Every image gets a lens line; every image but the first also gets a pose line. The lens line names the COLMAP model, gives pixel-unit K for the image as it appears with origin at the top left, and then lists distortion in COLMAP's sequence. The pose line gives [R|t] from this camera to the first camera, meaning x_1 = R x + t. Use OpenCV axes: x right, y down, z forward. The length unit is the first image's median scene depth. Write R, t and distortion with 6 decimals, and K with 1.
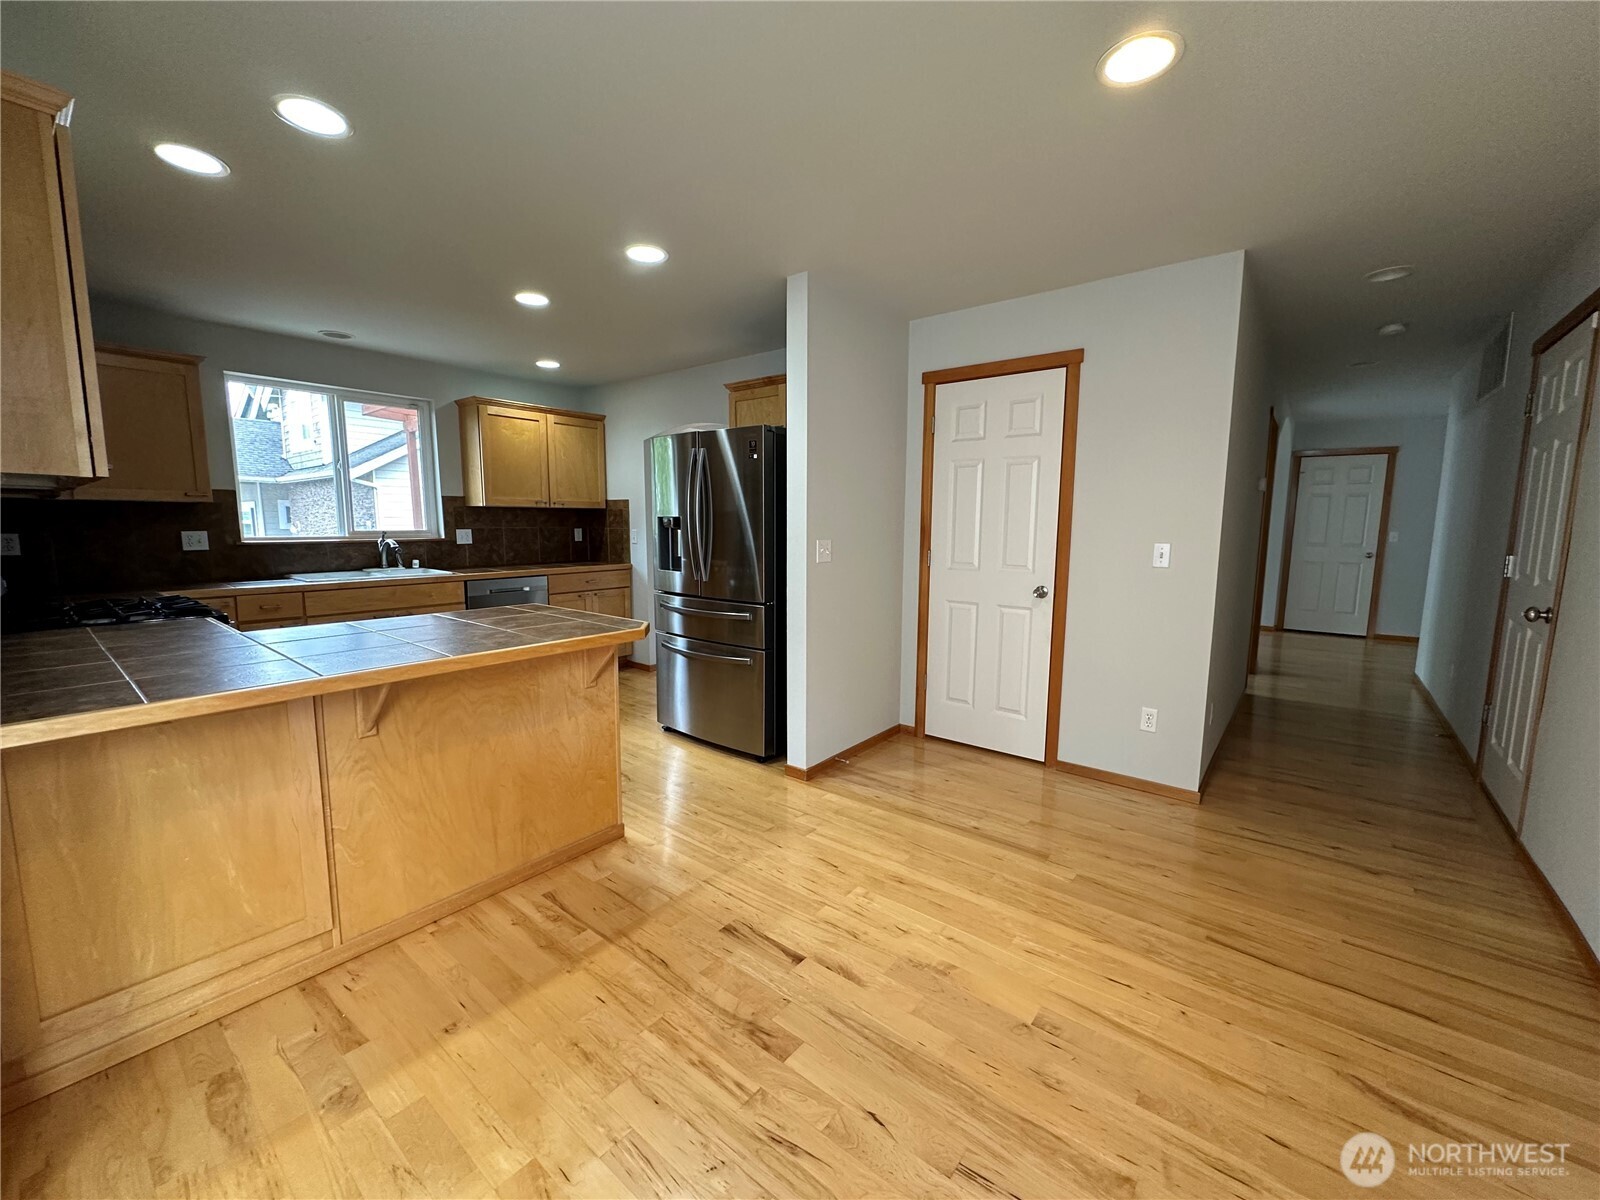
lens RADIAL K [[643.1, 0, 803.2], [0, 643.1, 596.2], [0, 0, 1]] dist [0.002449, 0.000114]
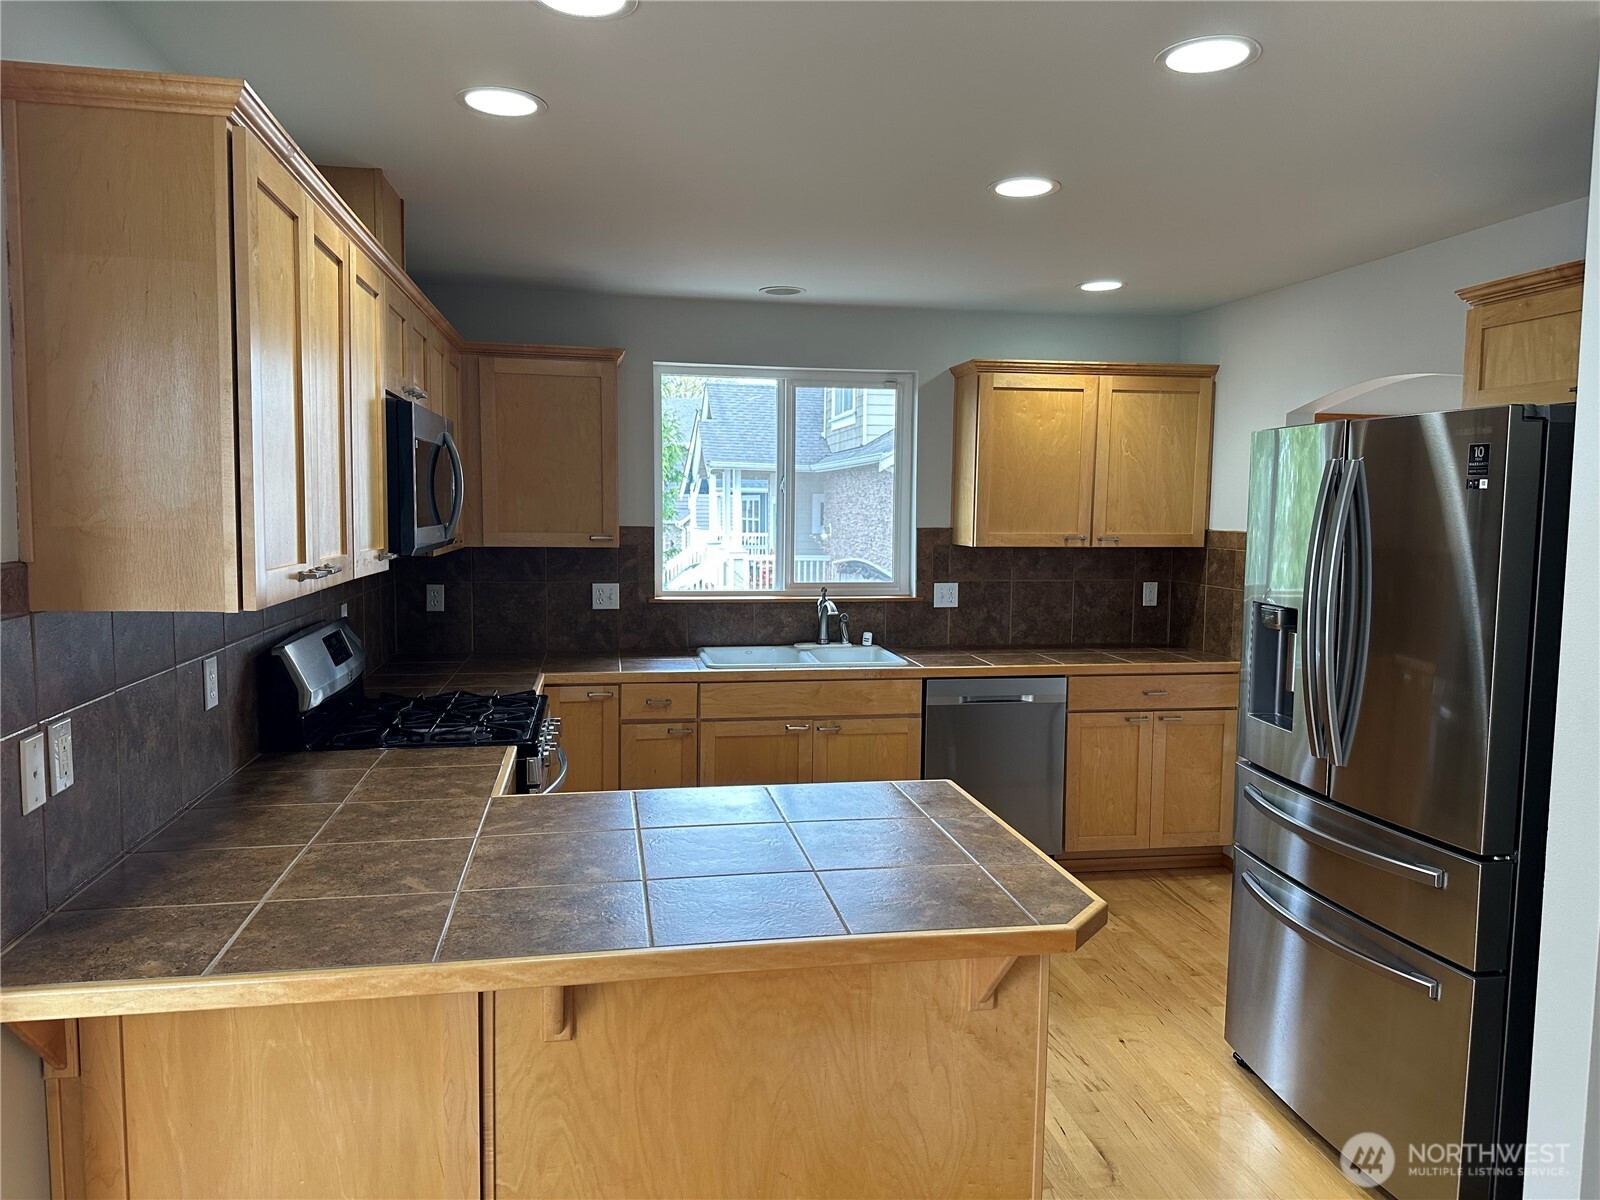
lens RADIAL K [[1115.1, 0, 798.6], [0, 1115.1, 606.6], [0, 0, 1]] dist [0.027633, -0.012145]
pose [[0.750707, 0.065236, -0.657406, 0.047465], [-0.086139, 0.996283, 0.000499, -0.076765], [0.654995, 0.056254, 0.753536, 0.152983]]
